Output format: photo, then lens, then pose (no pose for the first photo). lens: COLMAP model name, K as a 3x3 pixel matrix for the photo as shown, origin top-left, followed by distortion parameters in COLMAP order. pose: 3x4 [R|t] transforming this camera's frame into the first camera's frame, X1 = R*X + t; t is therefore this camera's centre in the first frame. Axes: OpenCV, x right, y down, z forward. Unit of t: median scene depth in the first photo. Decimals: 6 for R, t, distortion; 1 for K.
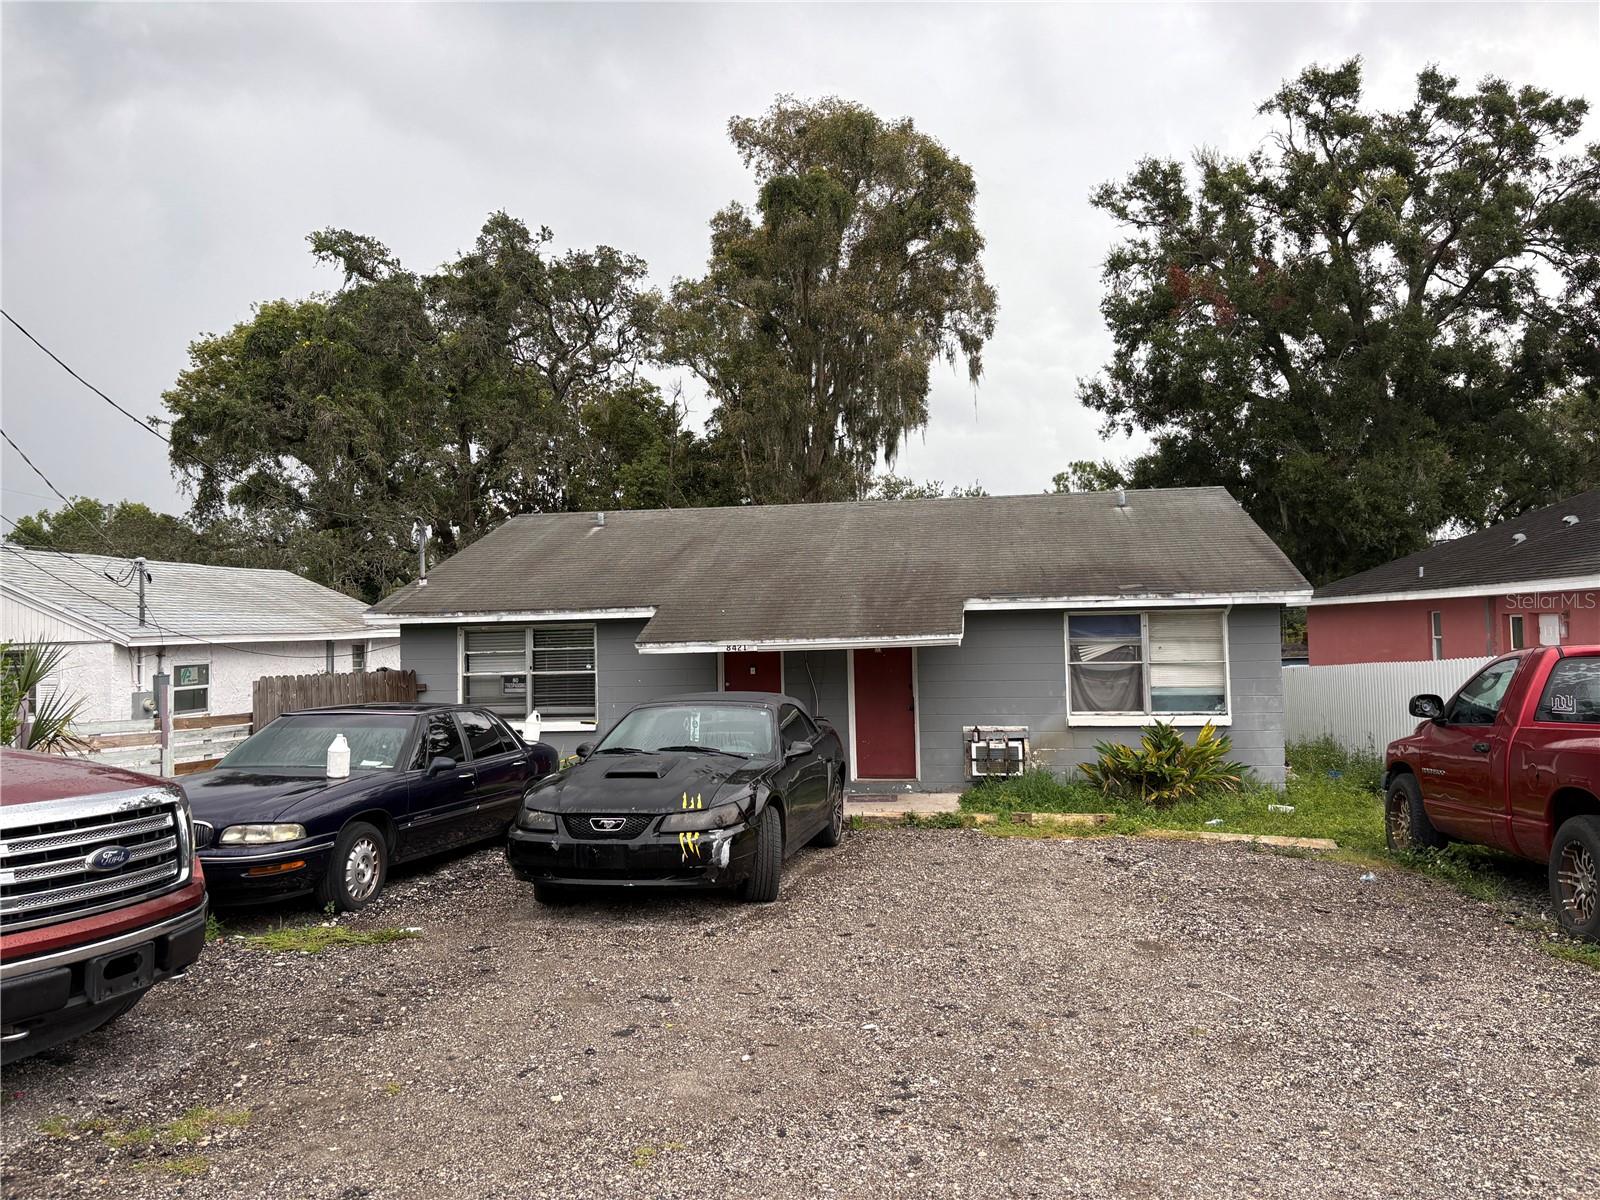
lens RADIAL K [[1172.2, 0, 800.0], [0, 1172.2, 600.0], [0, 0, 1]] dist [-0.000048, -0.000349]
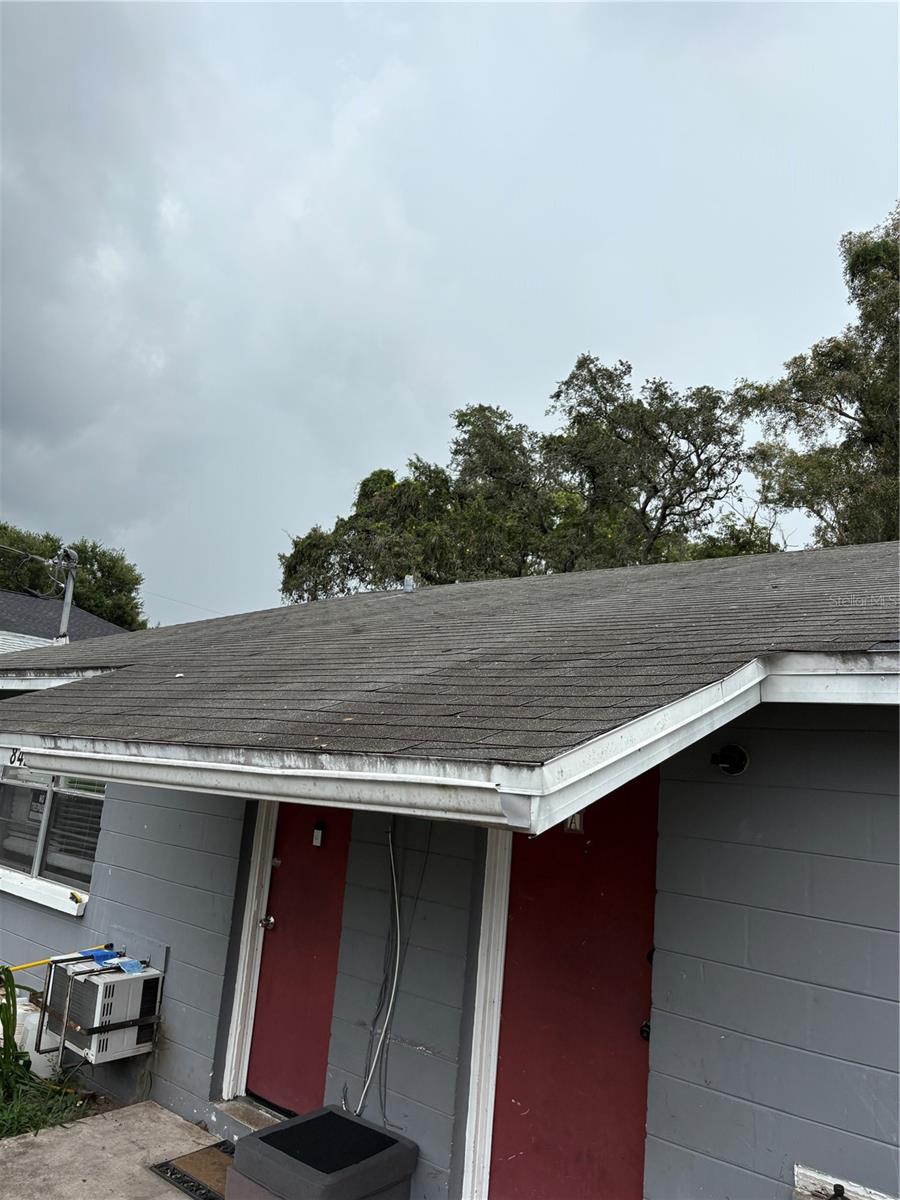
lens RADIAL K [[879.2, 0, 450.0], [0, 879.2, 600.0], [0, 0, 1]] dist [-0.000048, -0.000349]
pose [[0.826780, -0.017060, -0.562267, 0.073940], [-0.081709, 0.985297, -0.150044, 0.008472], [0.556559, 0.169995, 0.813230, 0.304329]]
